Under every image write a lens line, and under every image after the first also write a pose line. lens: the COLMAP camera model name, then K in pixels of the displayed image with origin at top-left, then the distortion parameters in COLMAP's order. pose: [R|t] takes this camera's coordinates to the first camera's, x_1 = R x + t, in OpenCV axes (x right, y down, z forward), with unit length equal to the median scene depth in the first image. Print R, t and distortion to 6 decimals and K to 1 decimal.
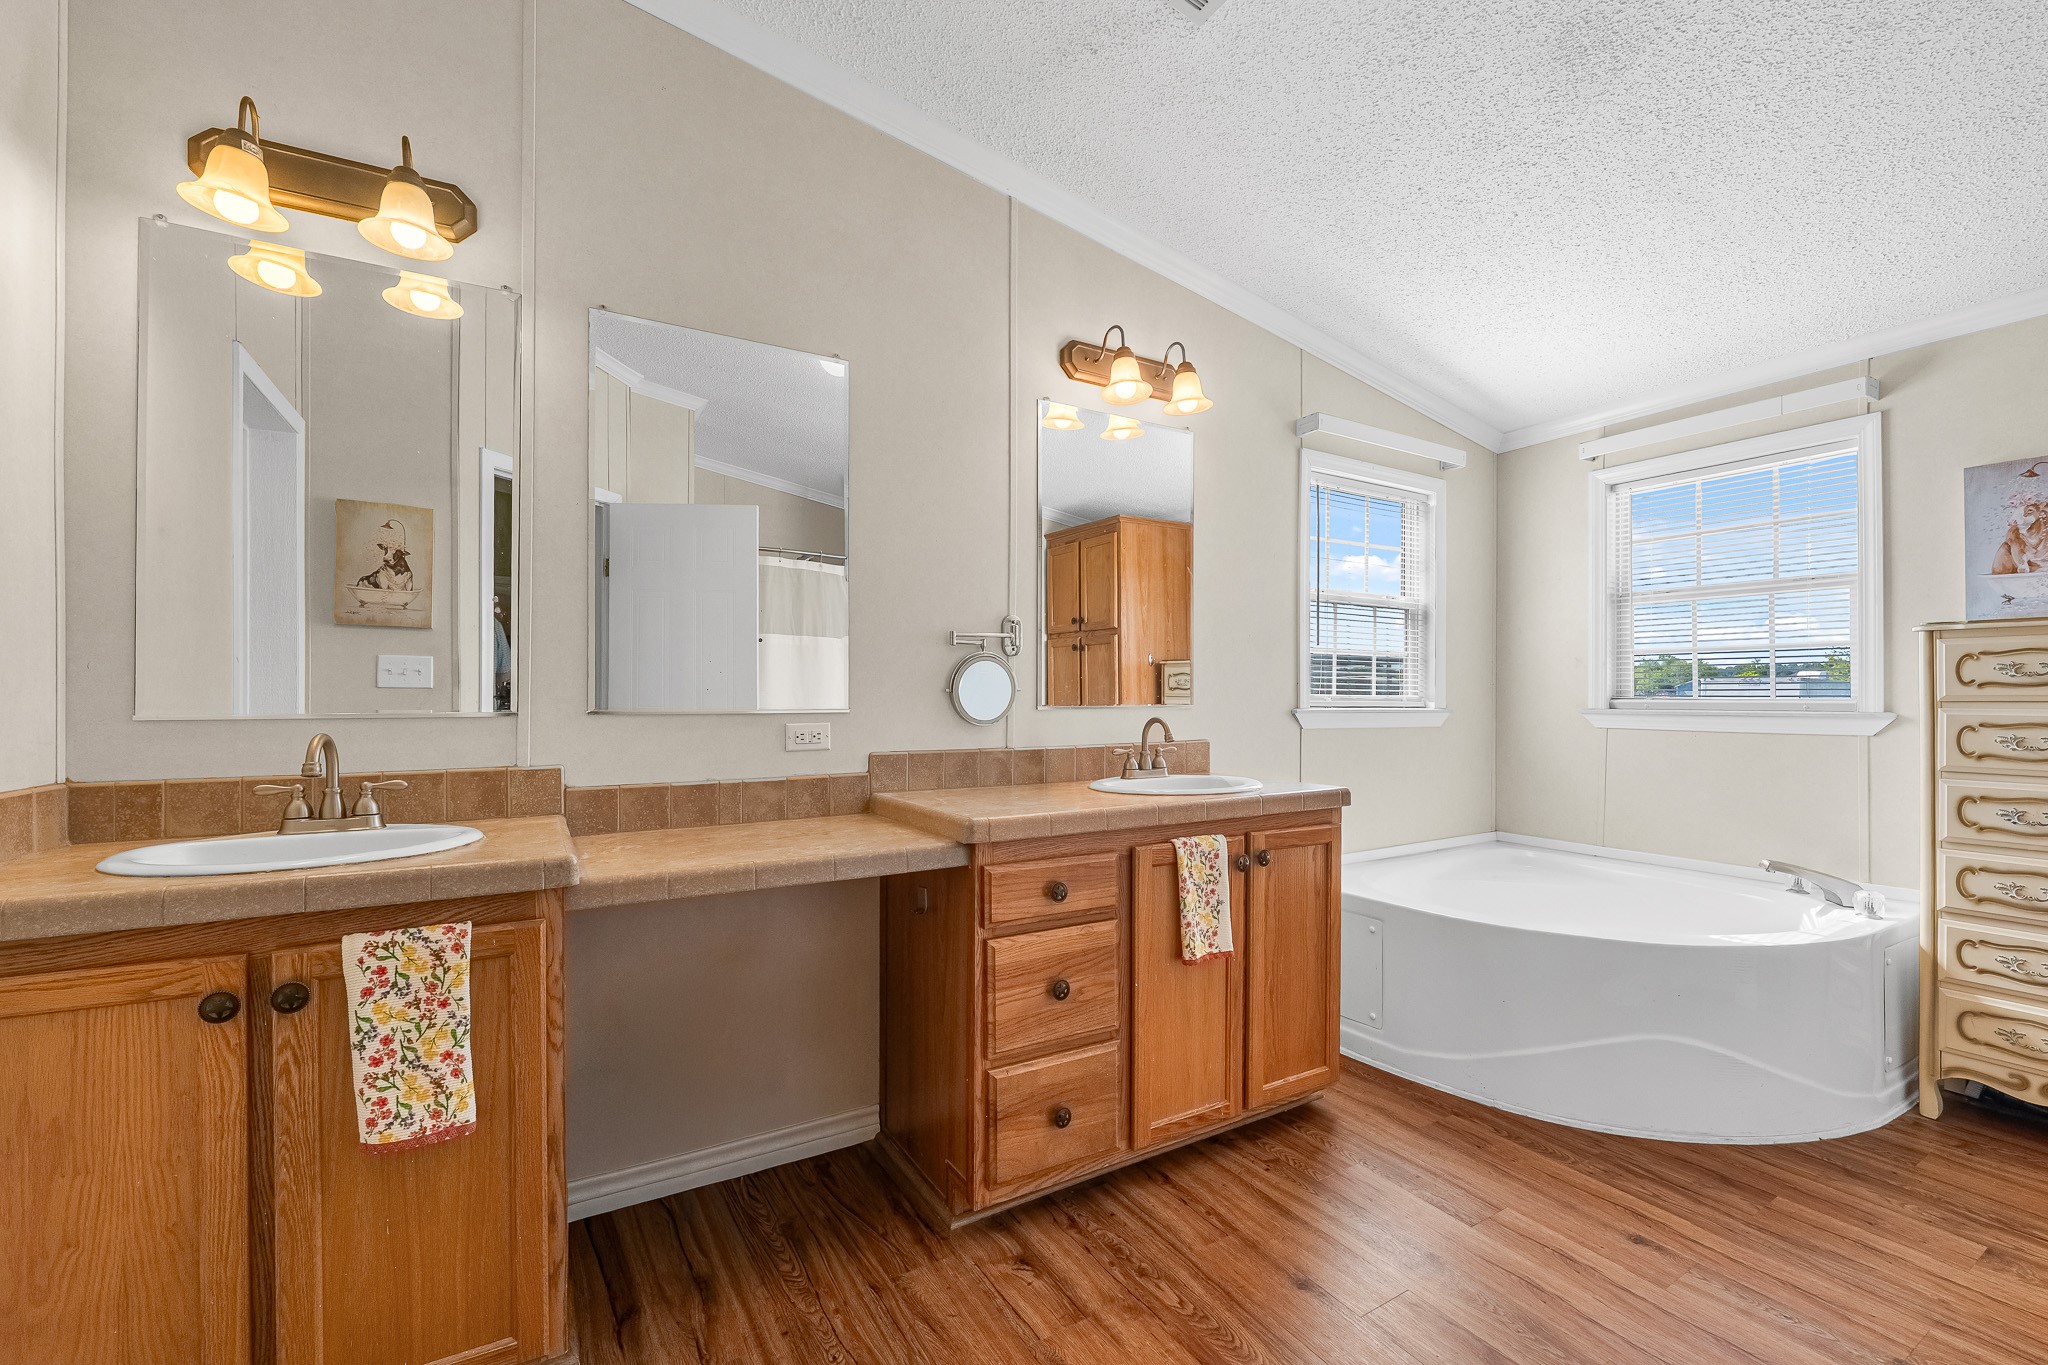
lens RADIAL K [[868.7, 0, 1021.7], [0, 868.7, 698.1], [0, 0, 1]] dist [-0.000067, -0.000126]
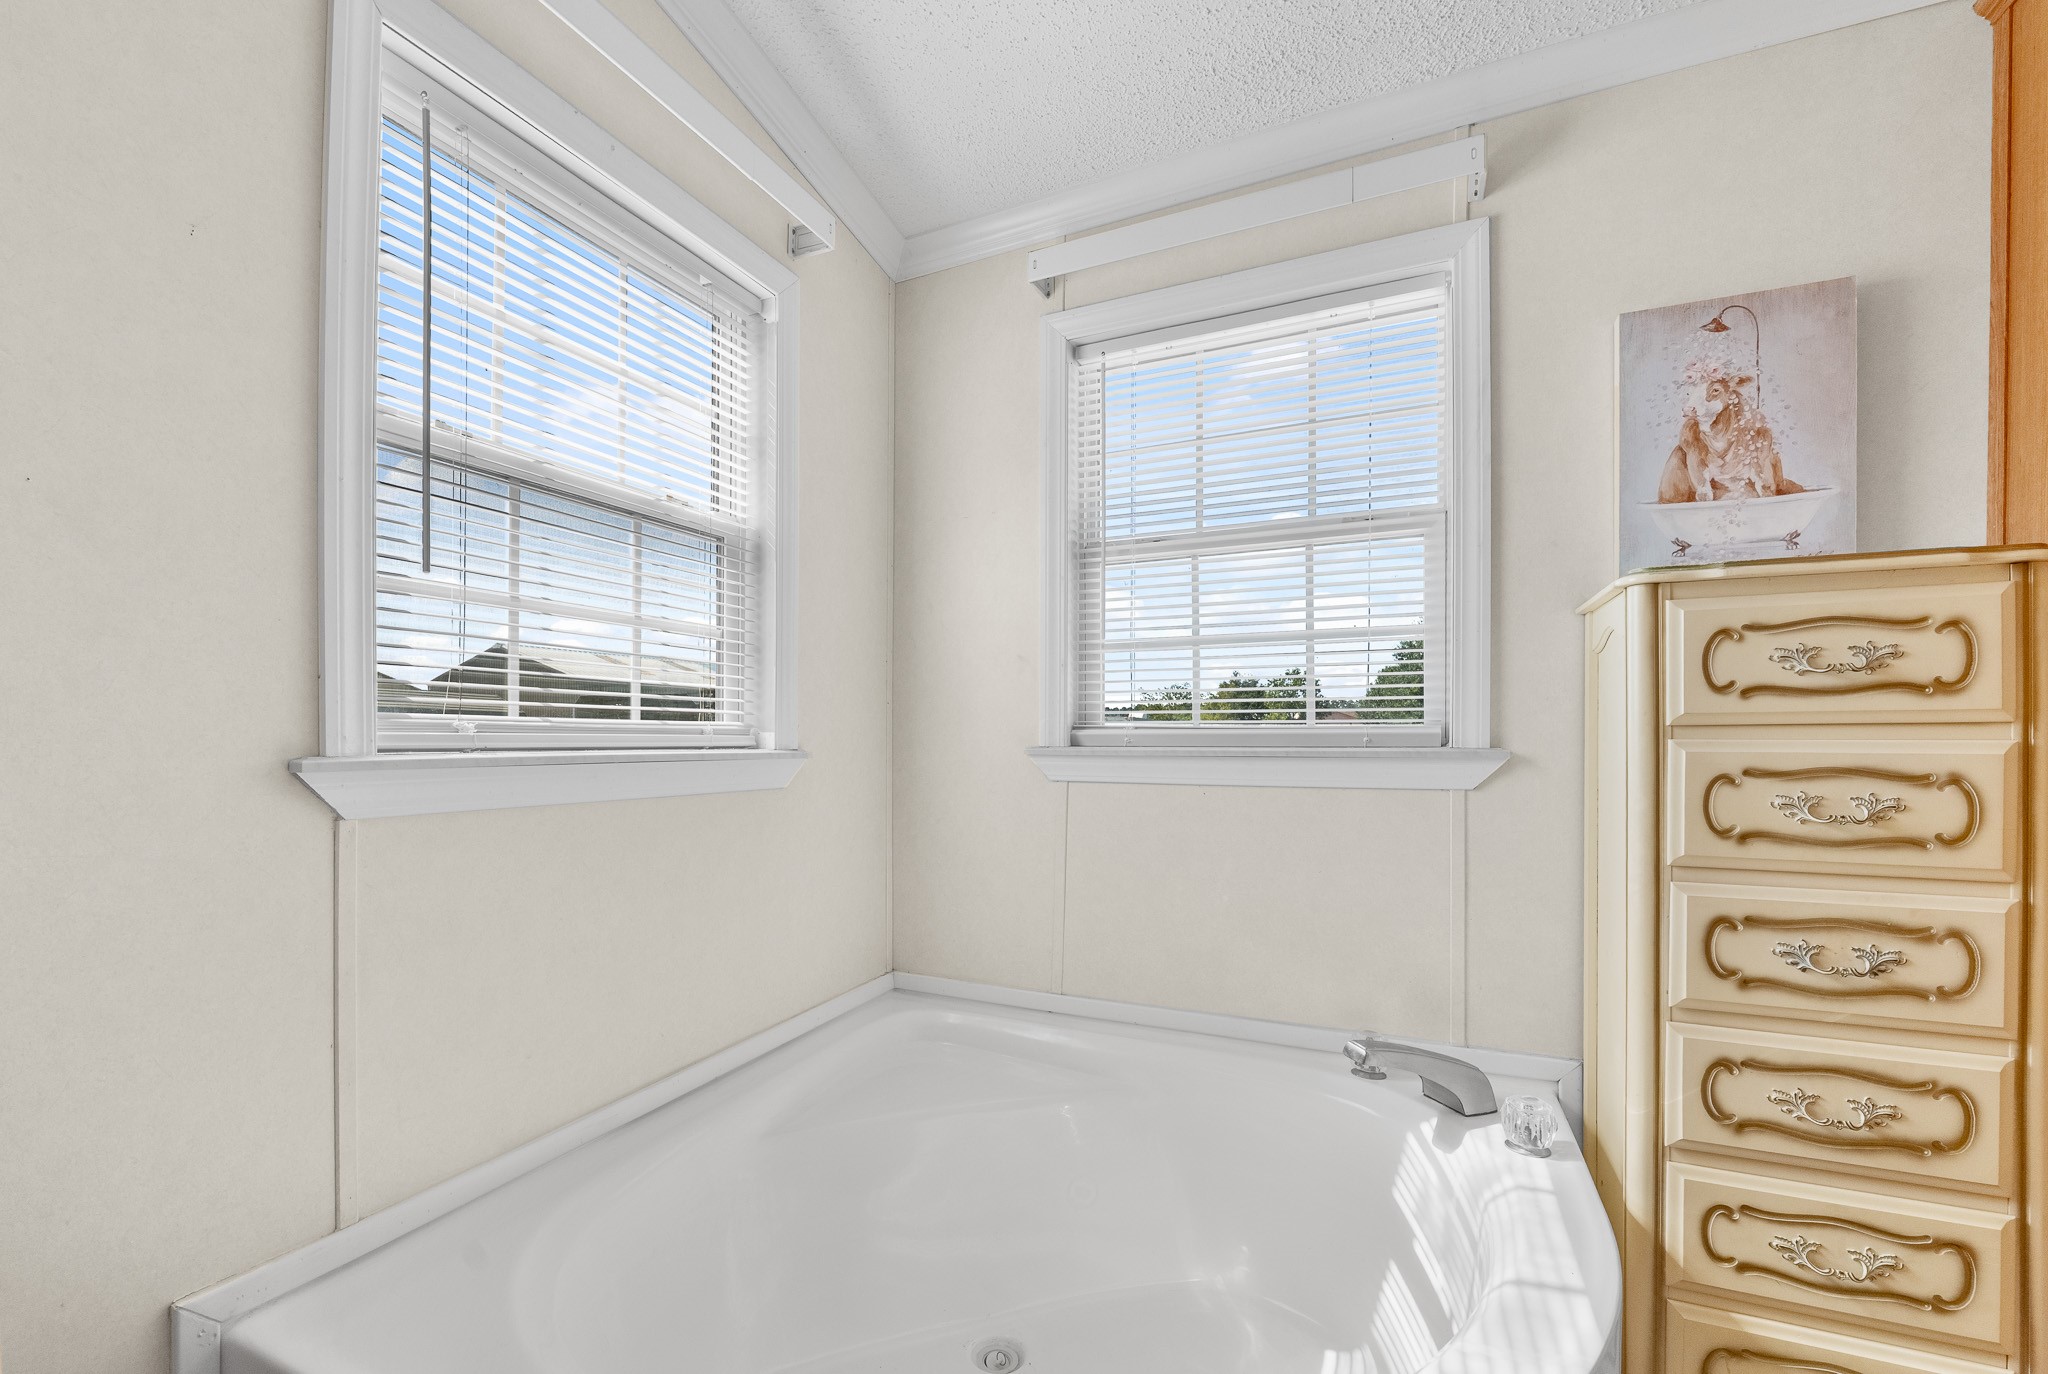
lens RADIAL K [[868.7, 0, 1021.7], [0, 868.7, 702.6], [0, 0, 1]] dist [-0.000067, -0.000126]
pose [[0.809208, 0.018415, 0.587234, 0.460949], [0.004390, 0.999291, -0.037386, 0.007464], [-0.587506, 0.032831, 0.808553, 0.810414]]
